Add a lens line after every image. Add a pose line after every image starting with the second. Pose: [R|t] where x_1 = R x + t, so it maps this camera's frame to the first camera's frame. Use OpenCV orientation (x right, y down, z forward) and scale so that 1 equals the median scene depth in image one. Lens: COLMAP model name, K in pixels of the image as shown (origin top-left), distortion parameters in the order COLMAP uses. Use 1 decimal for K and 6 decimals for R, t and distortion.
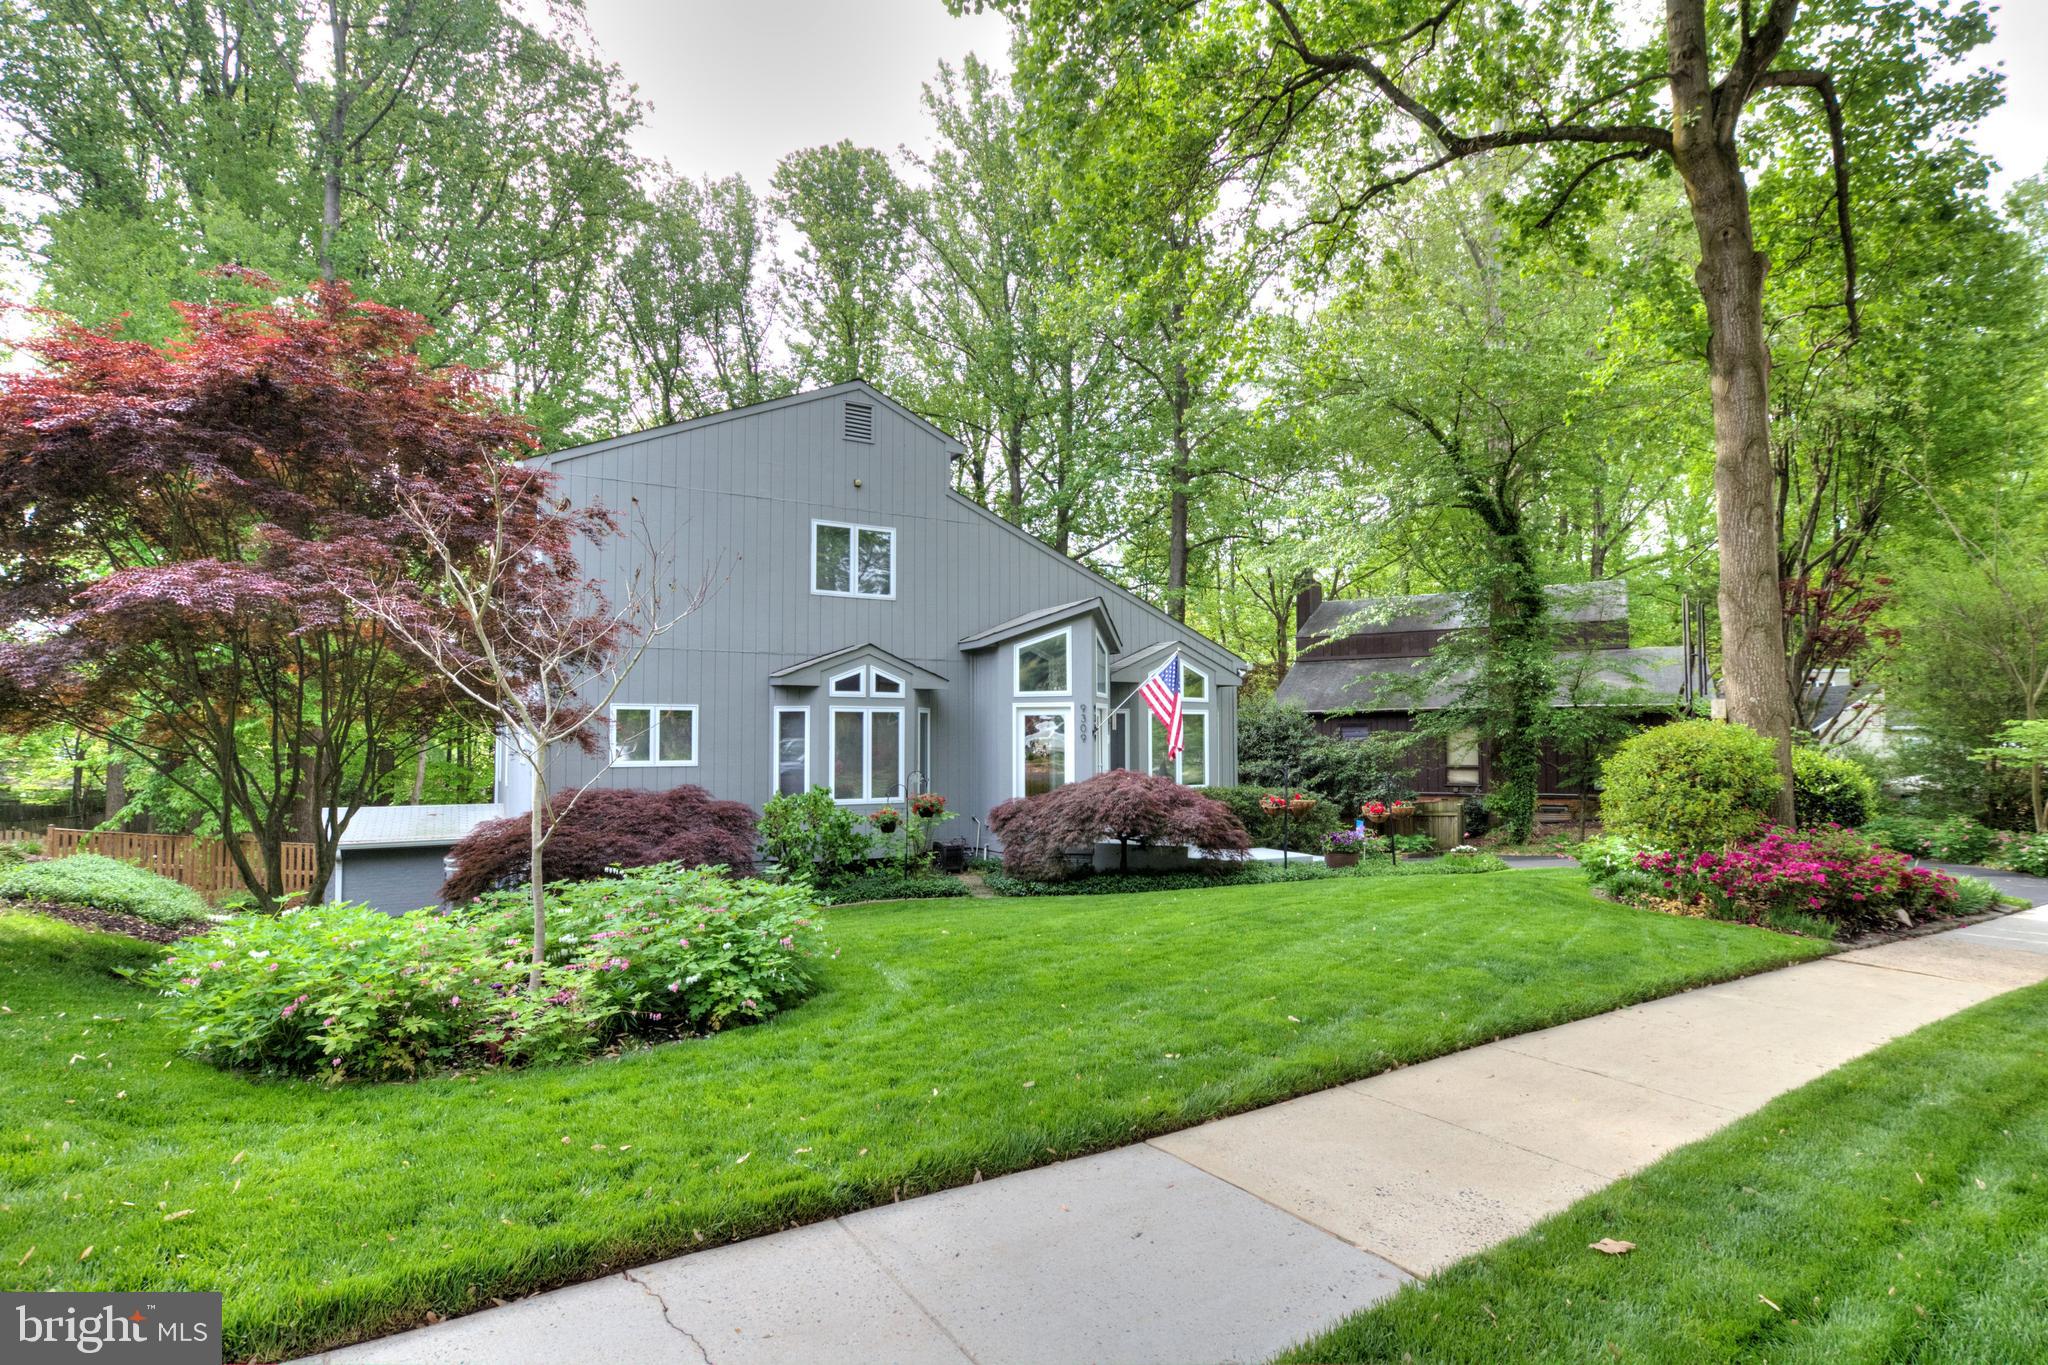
lens RADIAL K [[990.0, 0, 1024.0], [0, 990.0, 682.5], [0, 0, 1]] dist [-0.026916, -0.000569]
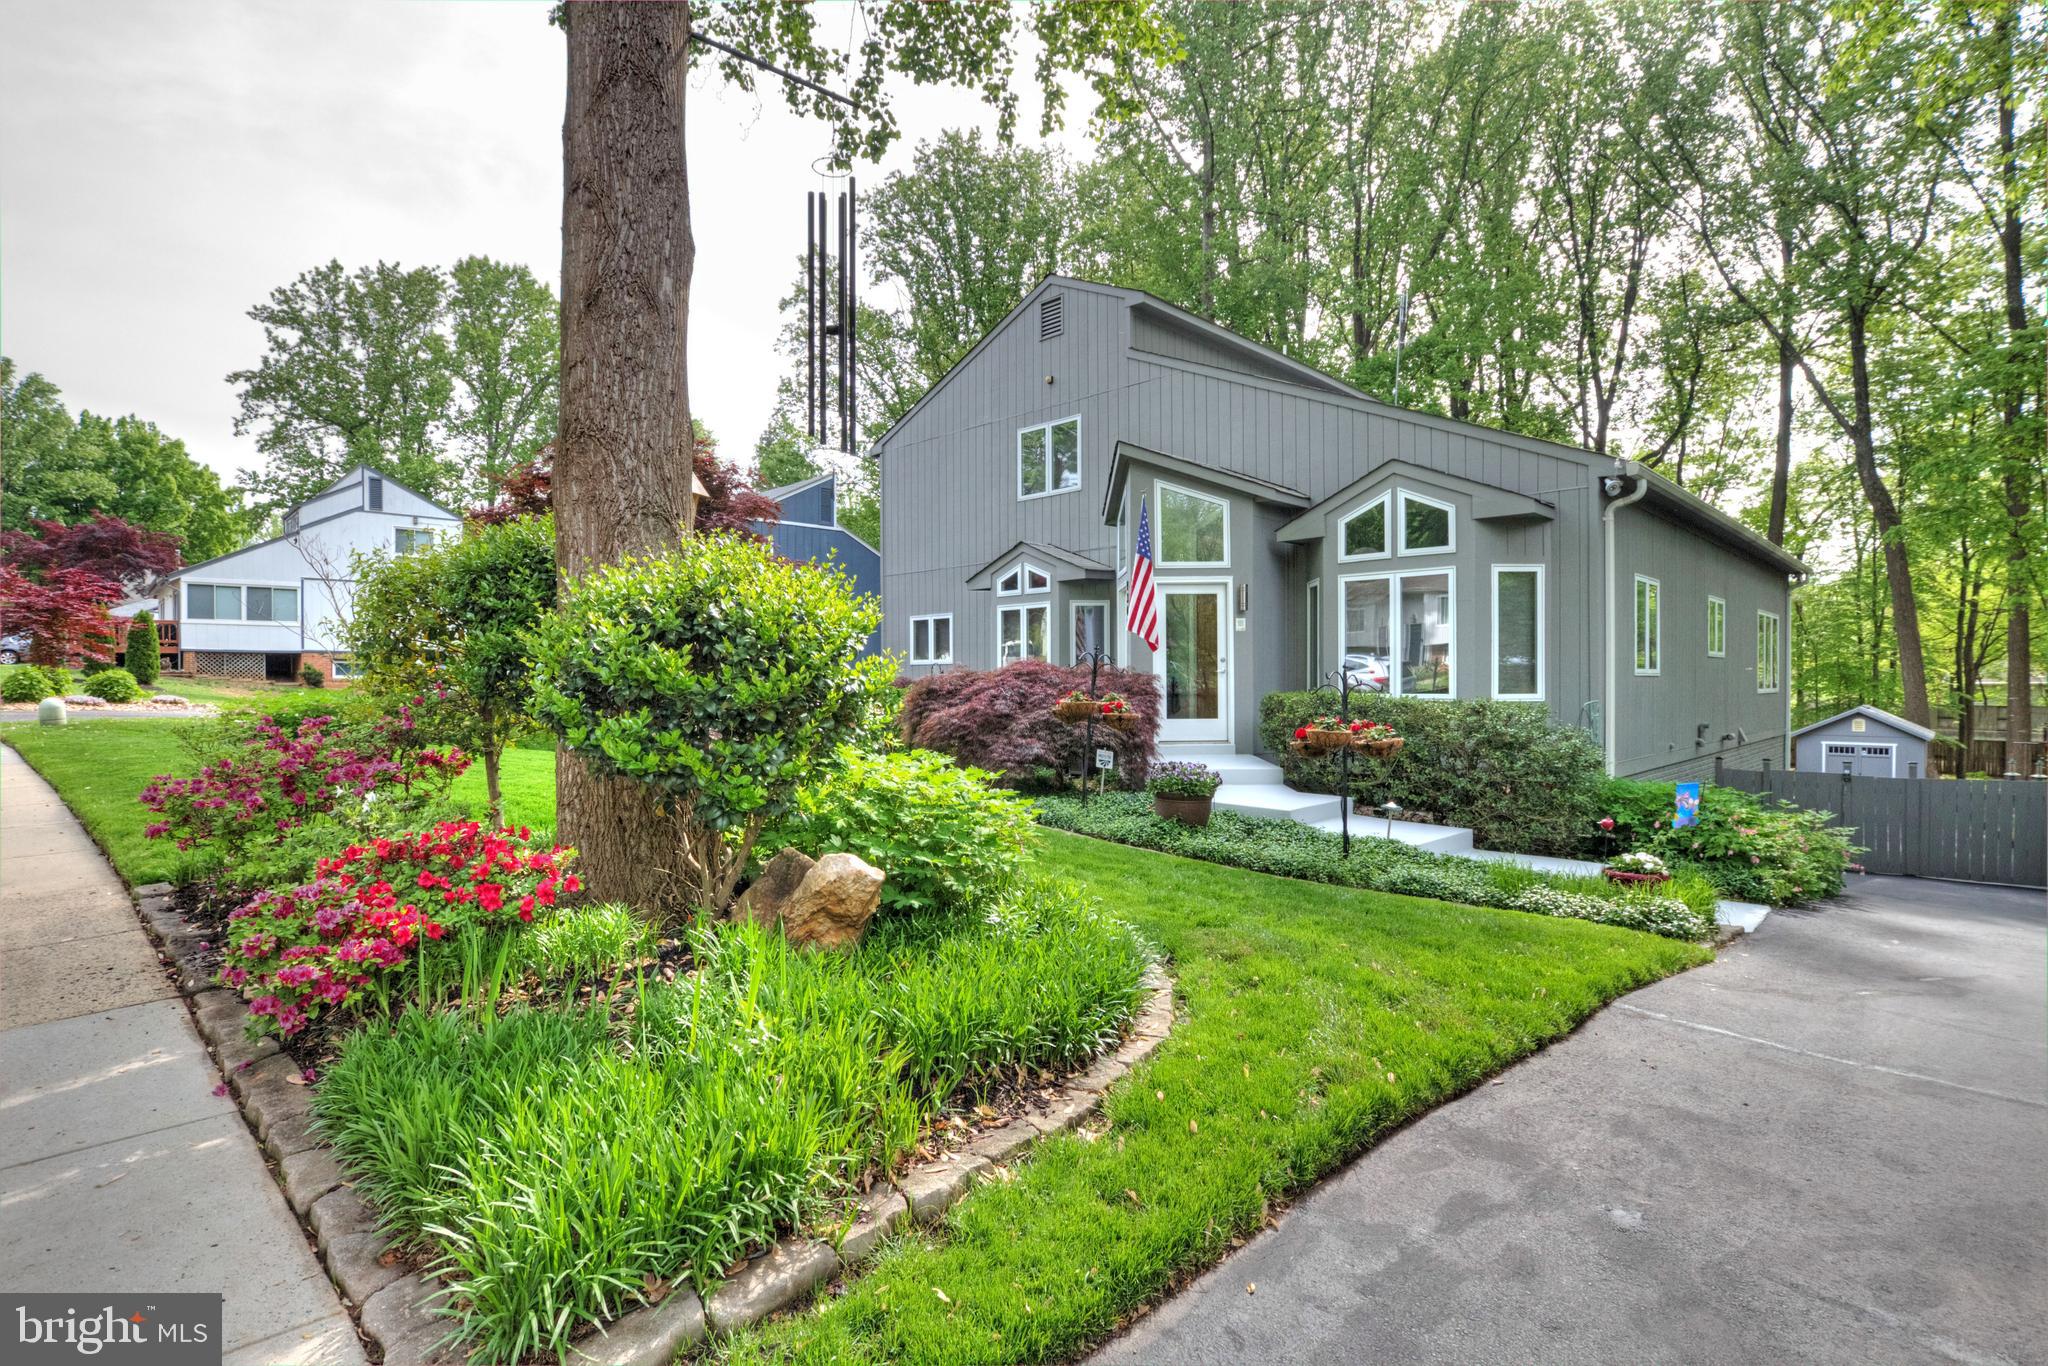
lens RADIAL K [[990.0, 0, 1024.0], [0, 990.0, 683.0], [0, 0, 1]] dist [-0.026916, -0.000569]
pose [[0.265465, 0.001245, -0.964120, 0.818643], [0.055827, 0.998301, 0.016661, 0.088522], [0.962503, -0.058247, 0.264945, 0.728903]]
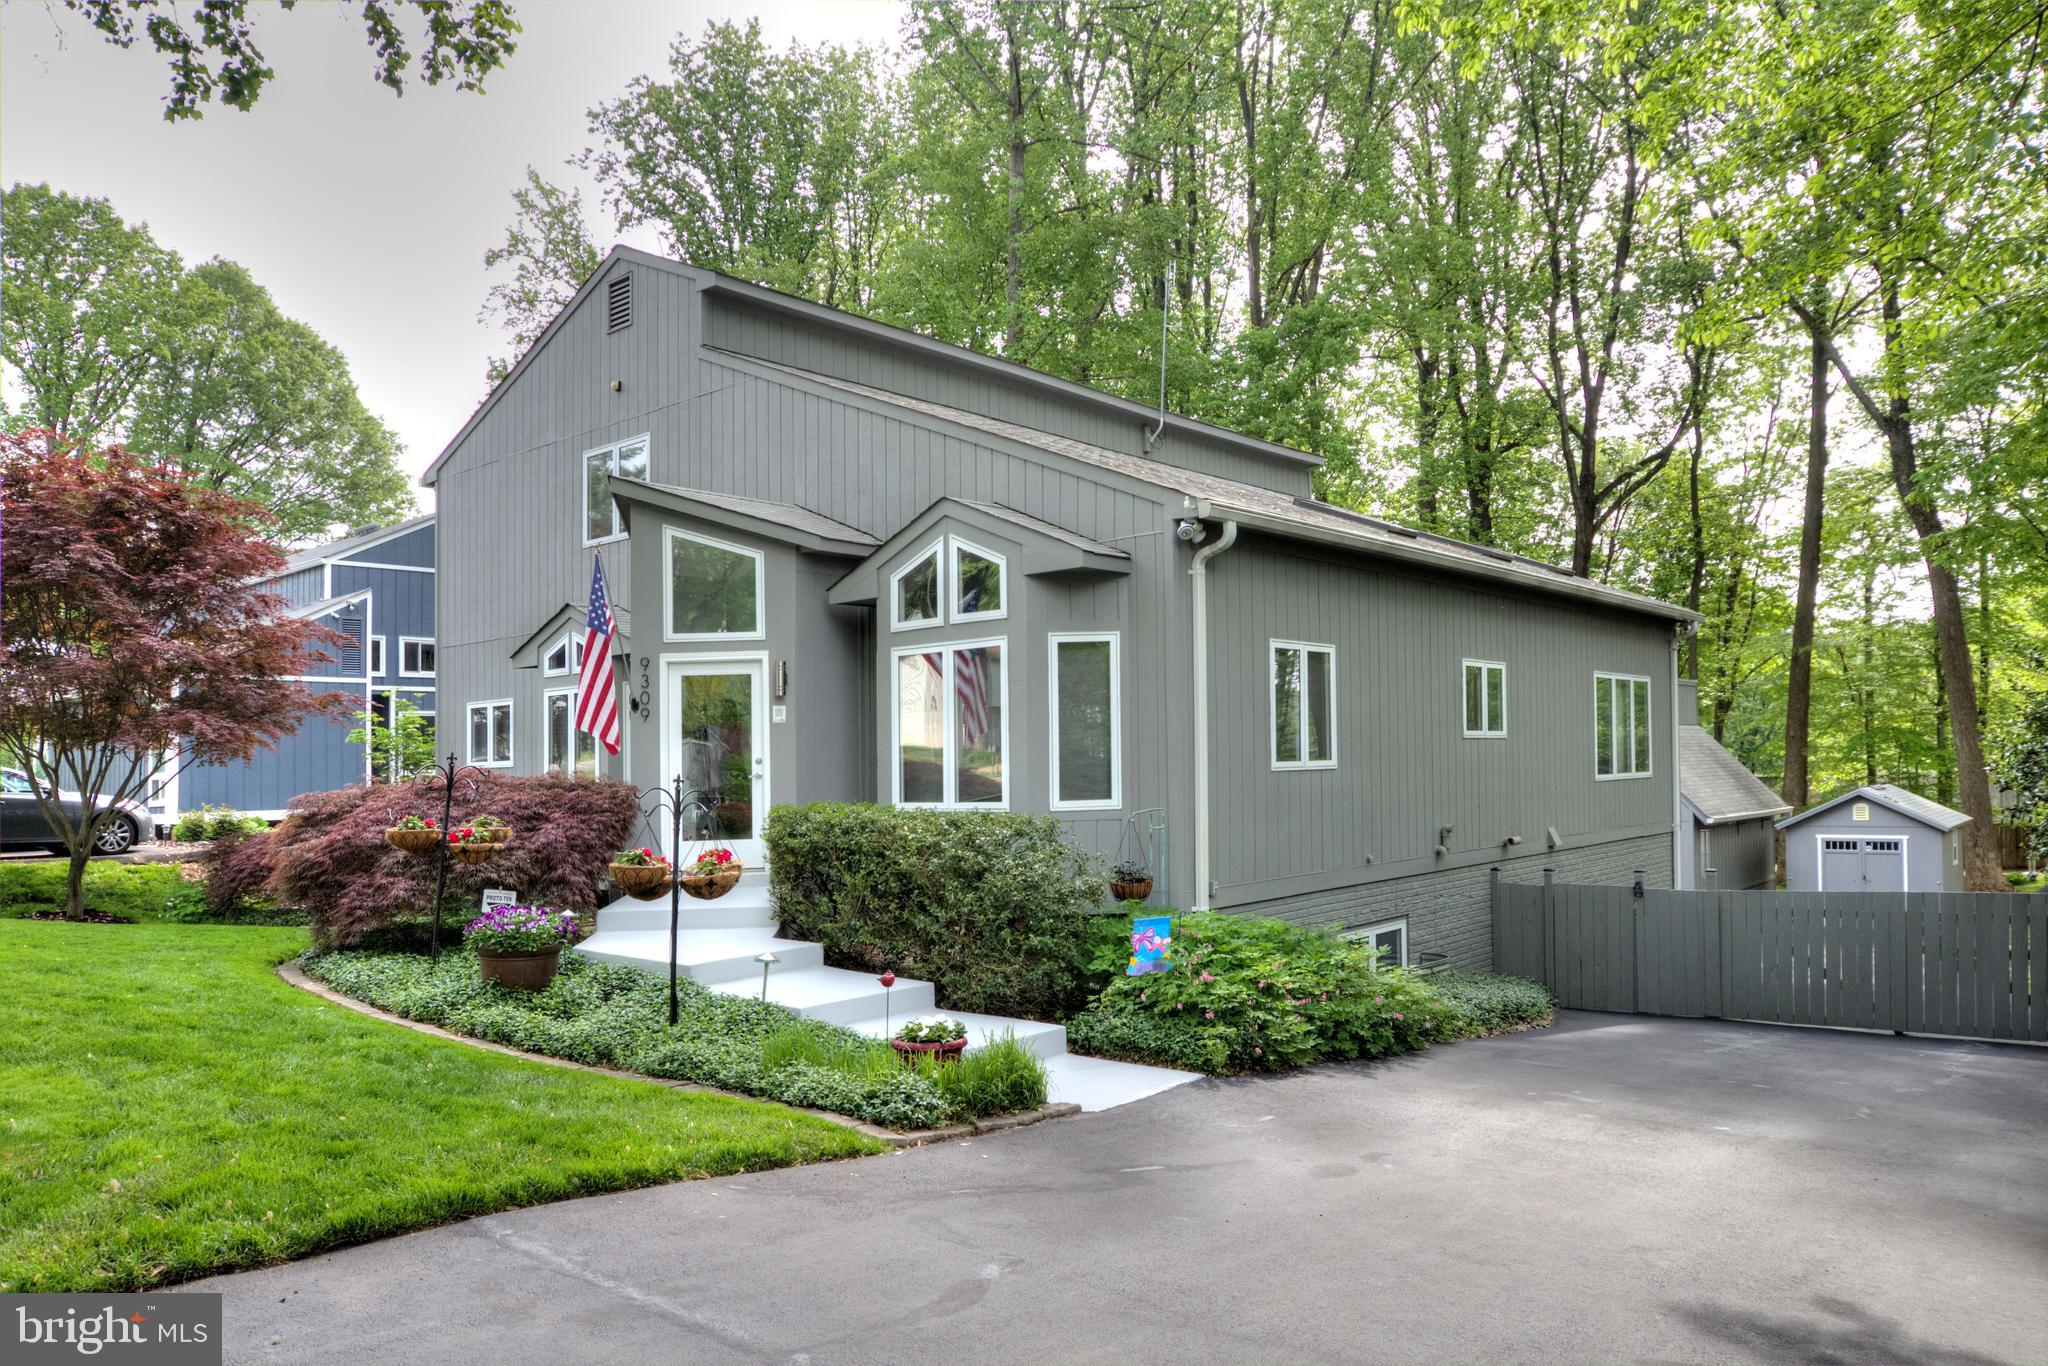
lens RADIAL K [[1367.1, 0, 983.7], [0, 1367.1, 723.9], [0, 0, 1]] dist [-0.000817, 0.001486]
pose [[0.334909, -0.040095, -0.941397, 0.924426], [0.077725, 0.996865, -0.014807, 0.092614], [0.939039, -0.068211, 0.336975, 0.943149]]
